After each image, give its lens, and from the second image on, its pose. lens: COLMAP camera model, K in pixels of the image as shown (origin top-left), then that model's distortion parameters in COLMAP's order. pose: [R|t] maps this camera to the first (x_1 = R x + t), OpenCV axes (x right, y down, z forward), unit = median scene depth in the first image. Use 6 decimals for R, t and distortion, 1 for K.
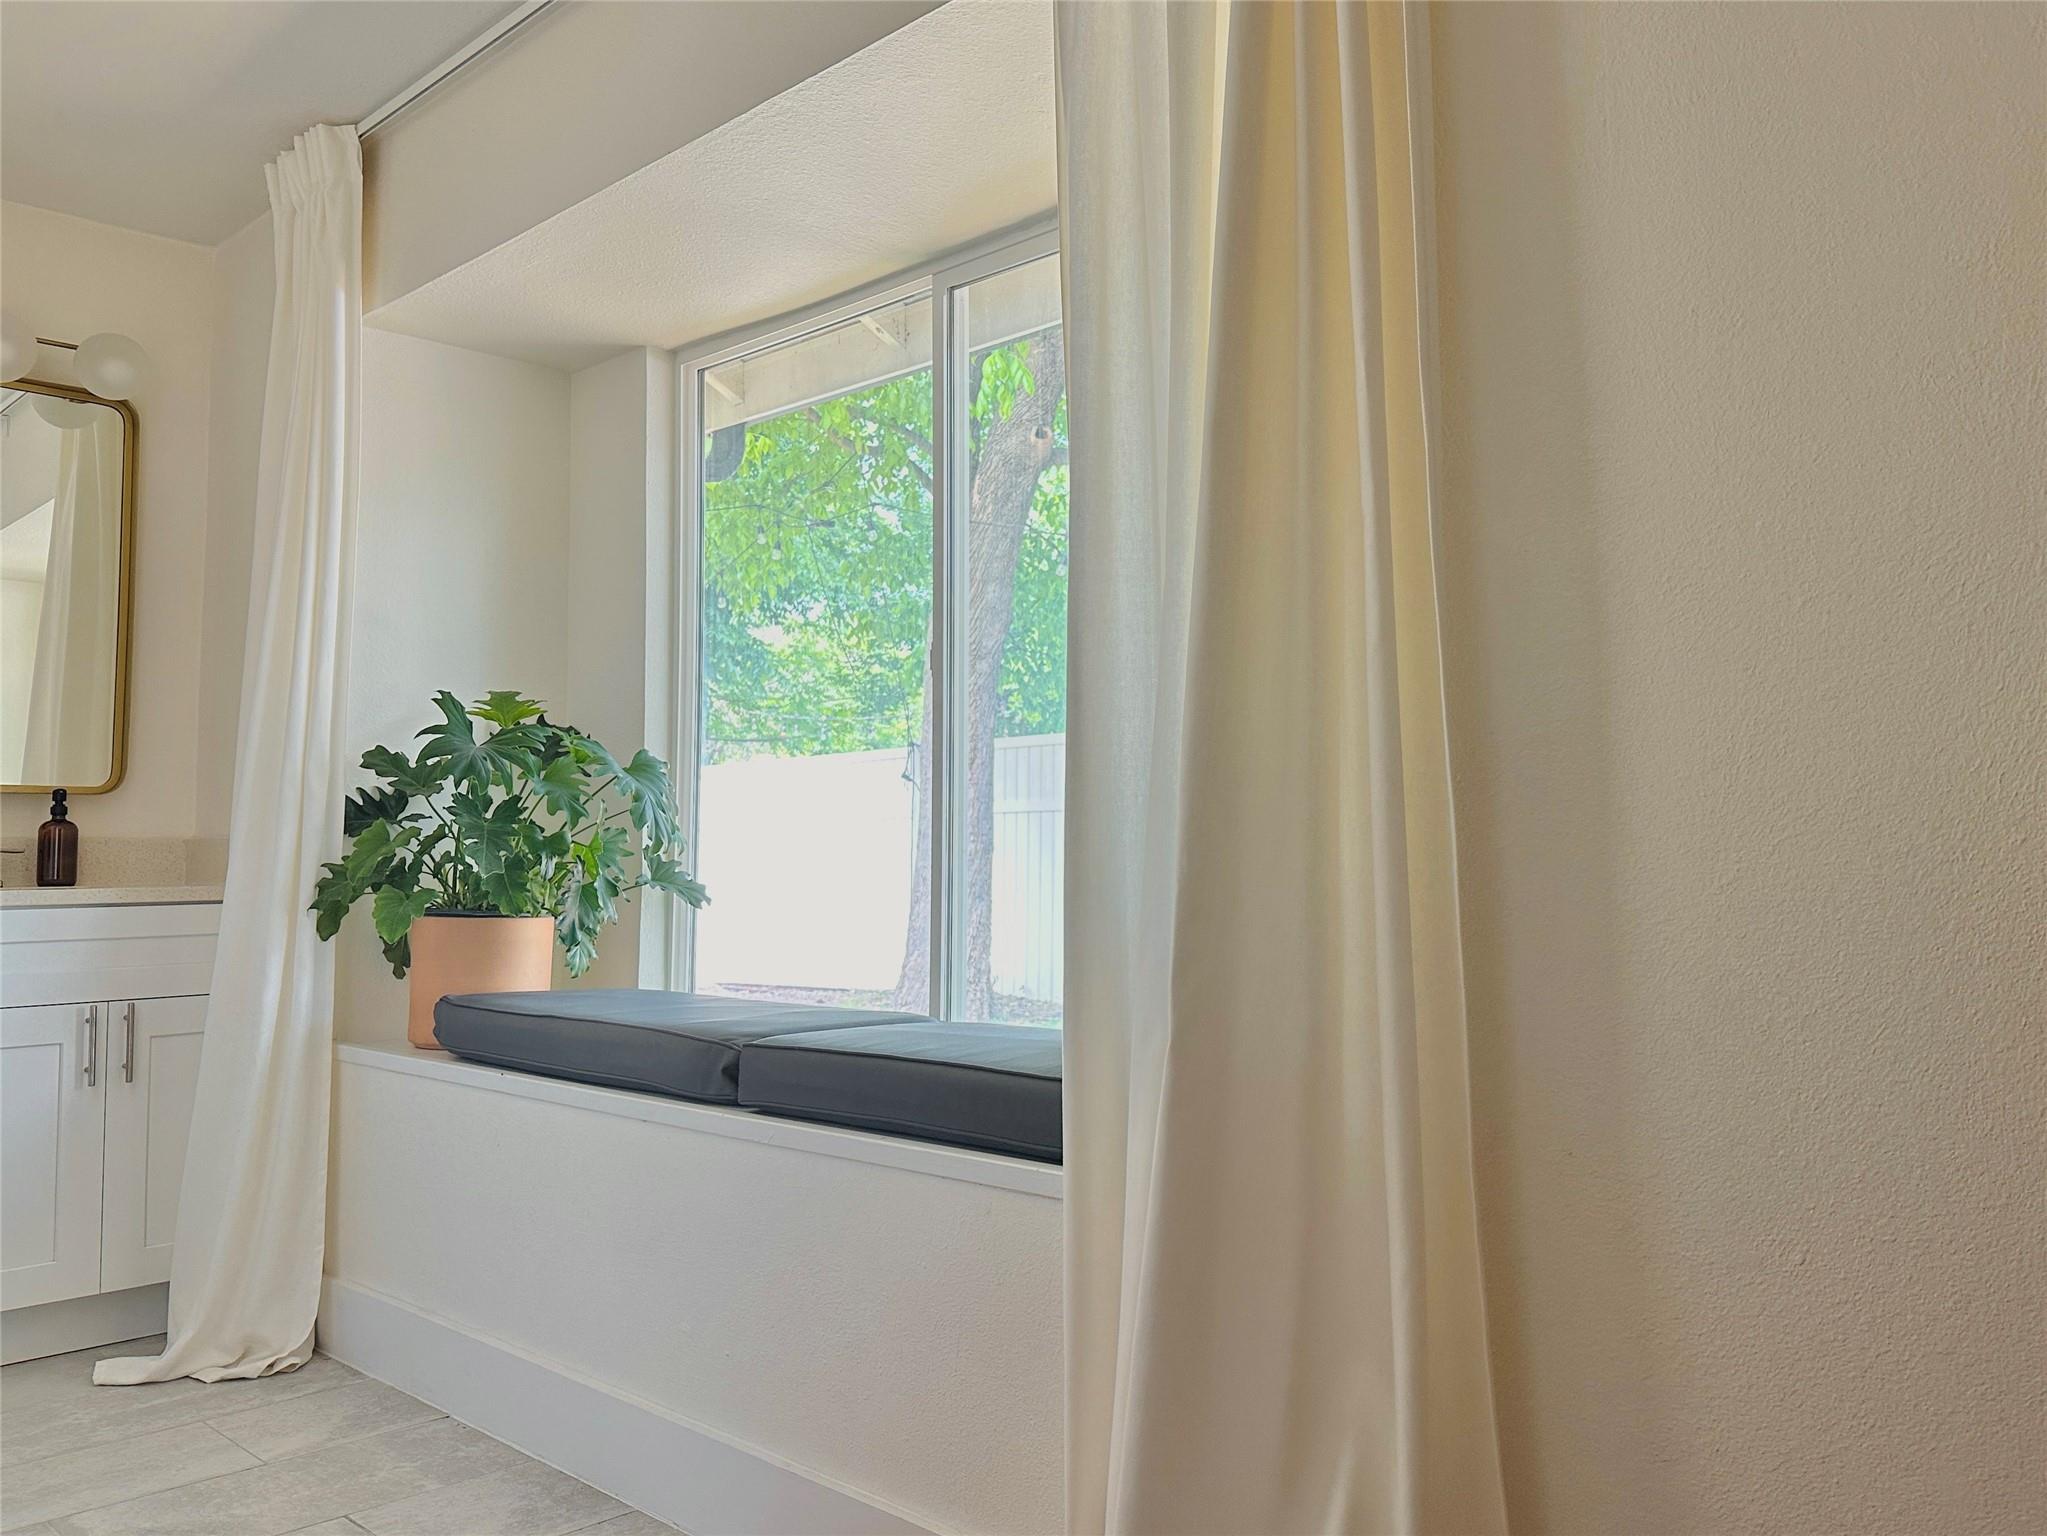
lens RADIAL K [[1562.3, 0, 1211.5], [0, 1562.3, 739.8], [0, 0, 1]] dist [0.016822, -0.058635]
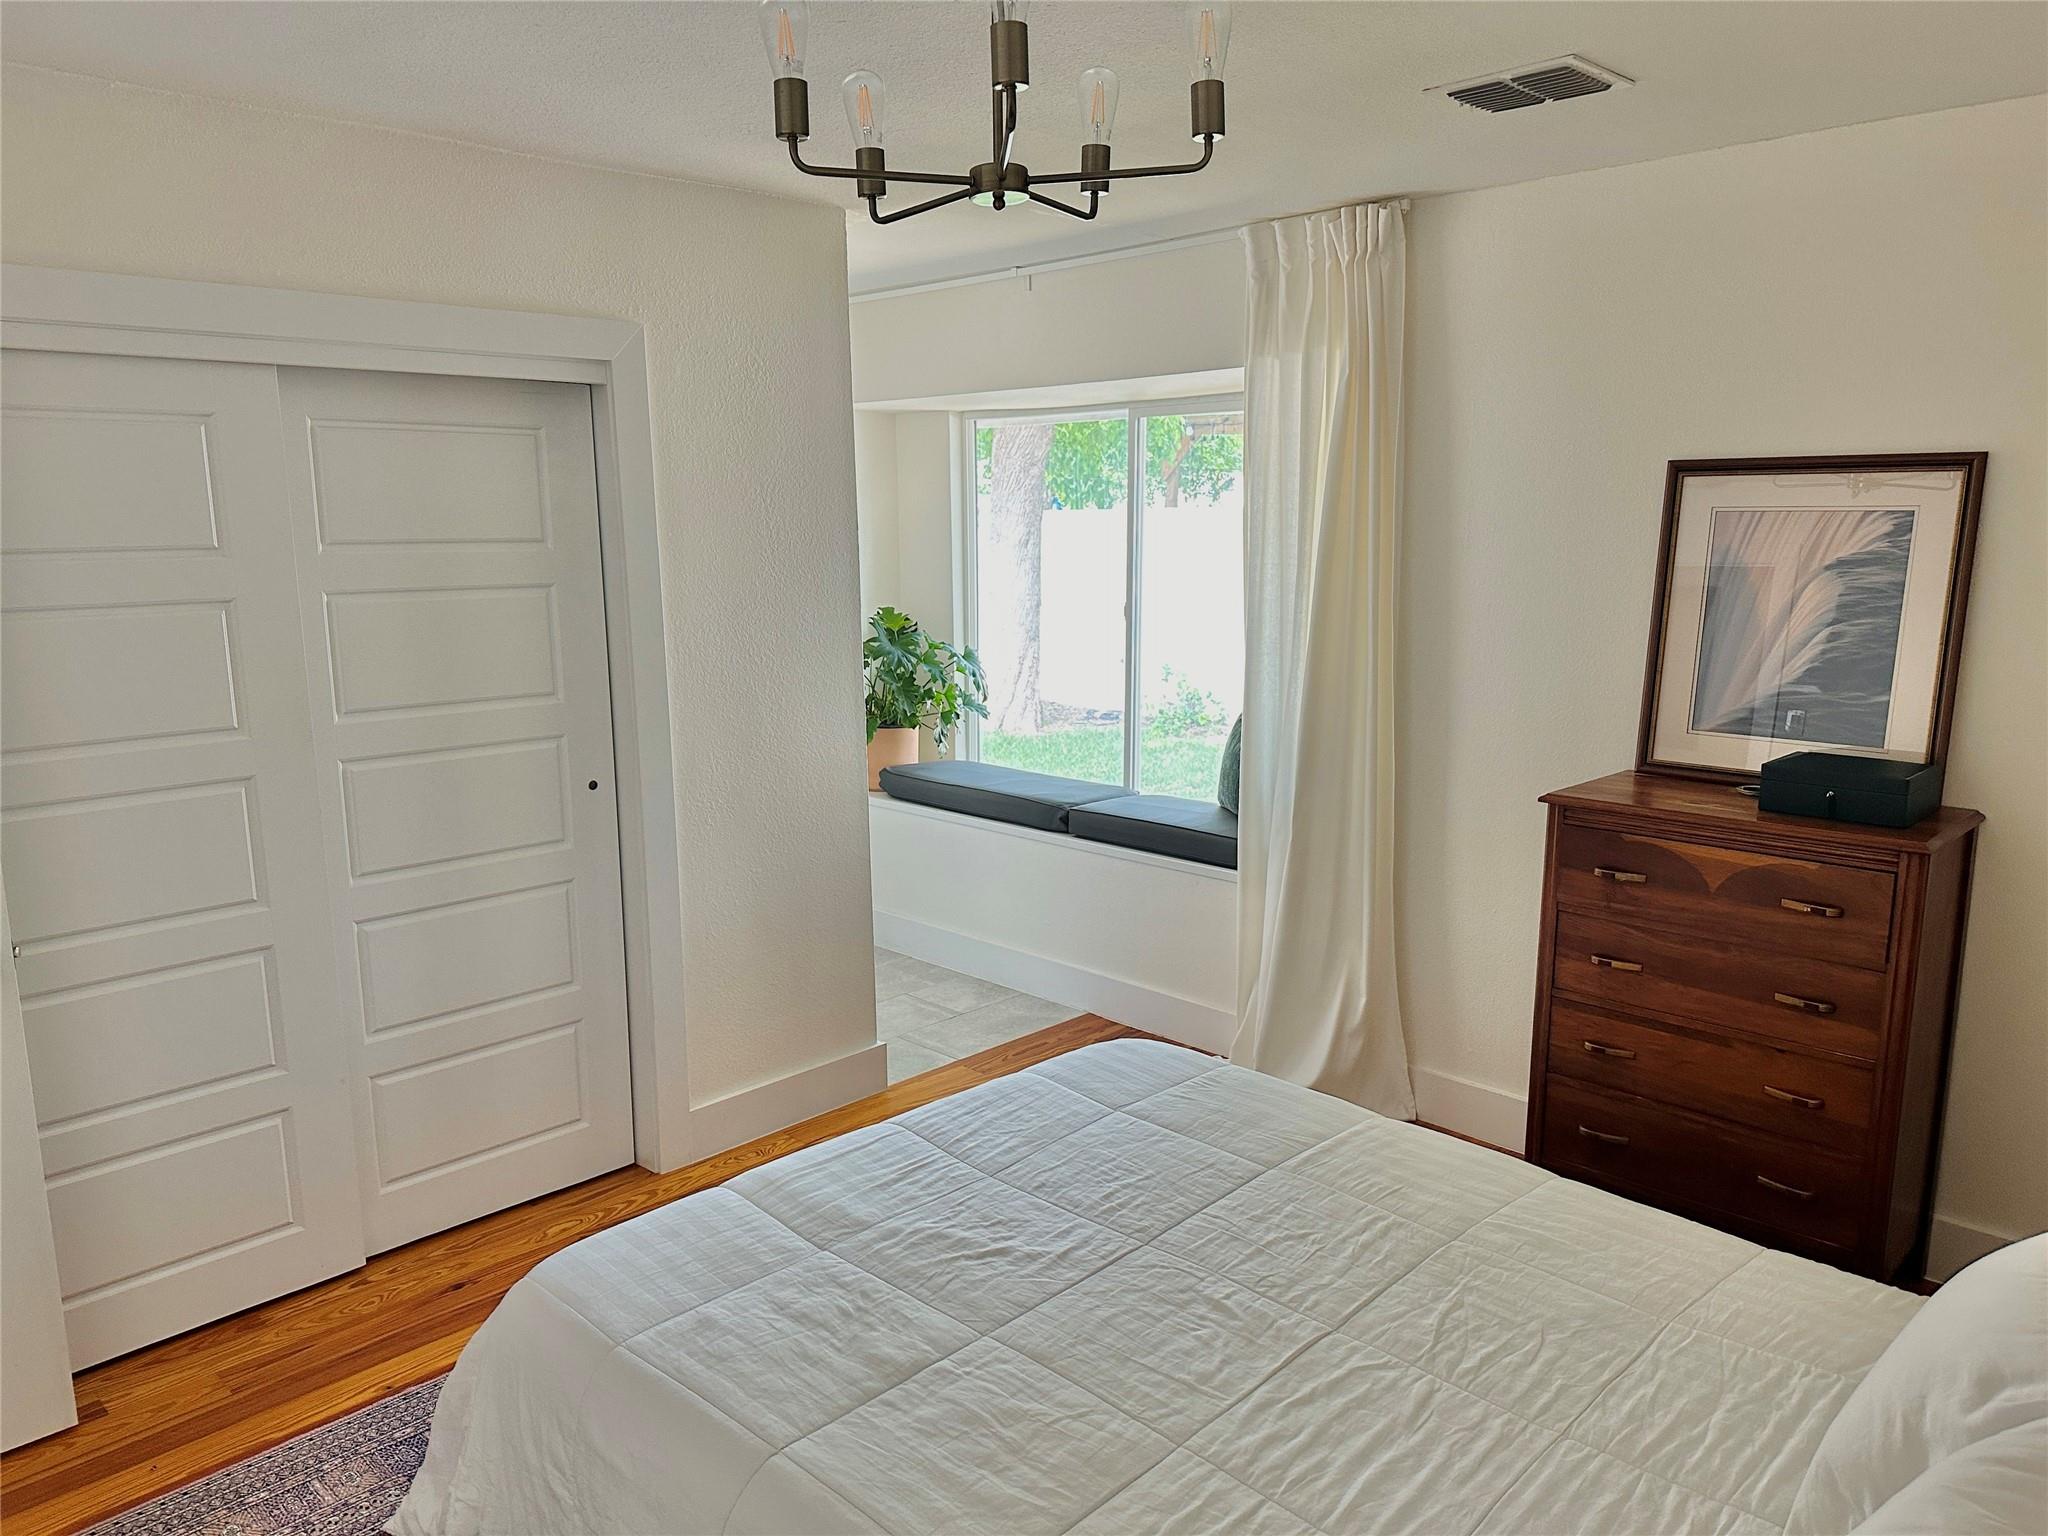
lens RADIAL K [[1474.8, 0, 1034.2], [0, 1474.8, 759.7], [0, 0, 1]] dist [0.086491, -0.118490]
pose [[0.998401, 0.024521, -0.050925, -0.186180], [-0.011745, 0.971327, 0.237457, -0.303625], [0.055288, -0.236479, 0.970062, -0.855928]]
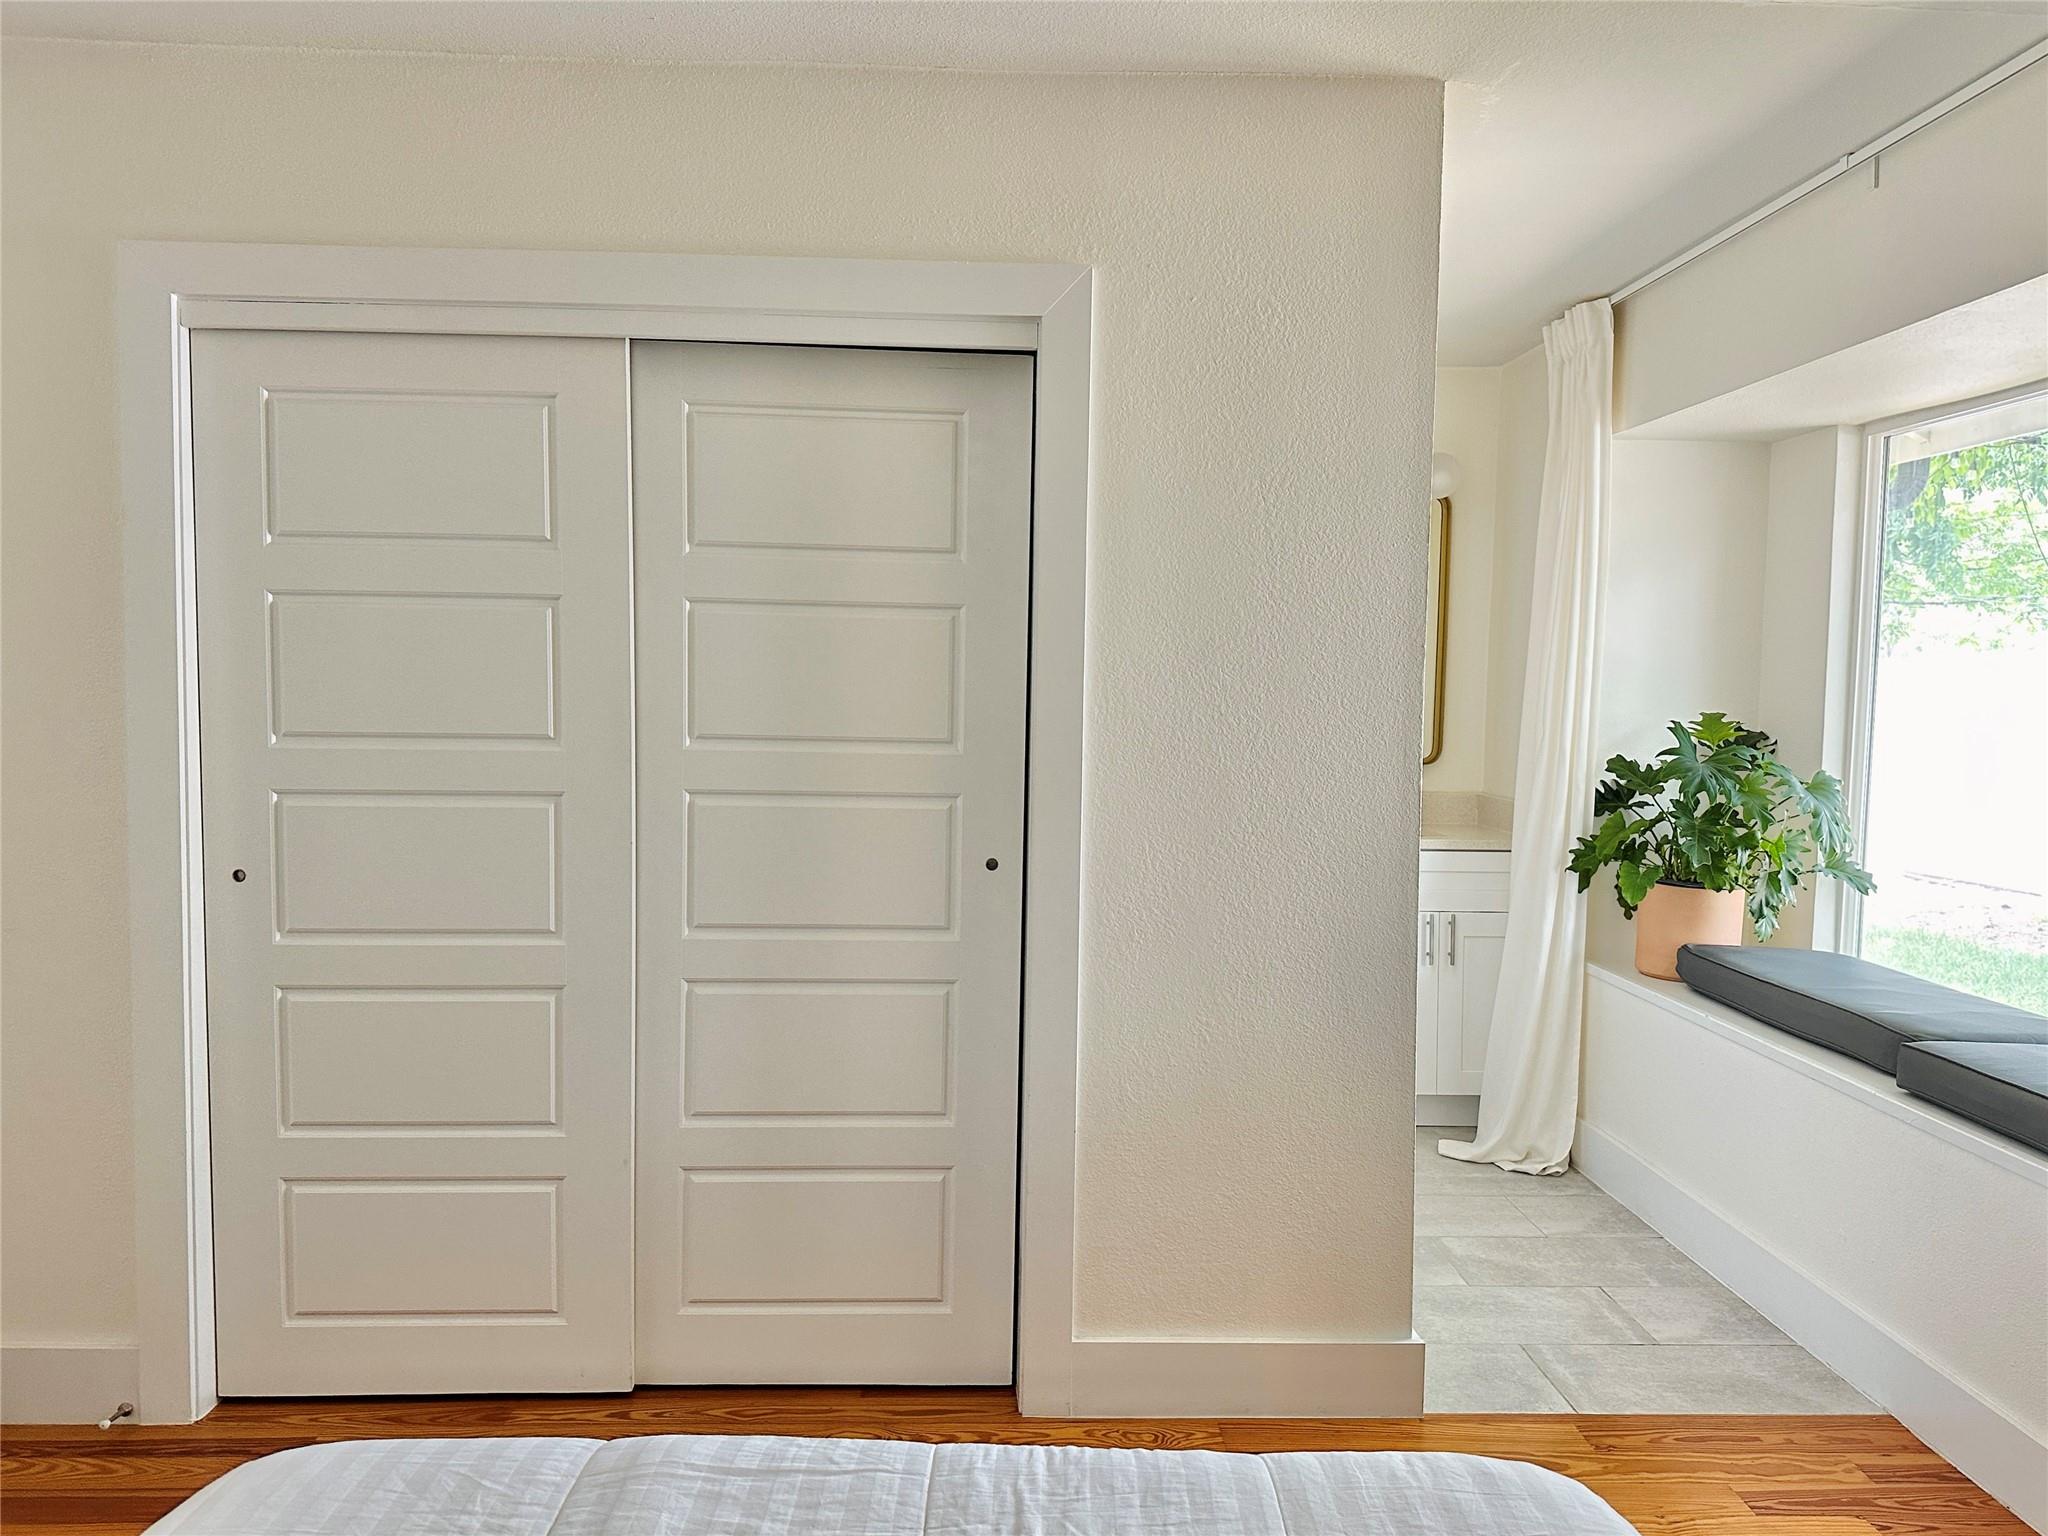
lens RADIAL K [[1474.8, 0, 1034.2], [0, 1474.8, 759.7], [0, 0, 1]] dist [0.086491, -0.118490]
pose [[0.673760, 0.065715, -0.736022, 0.100490], [0.023494, 0.993629, 0.110221, -0.155363], [0.738576, -0.091555, 0.667924, -0.286695]]
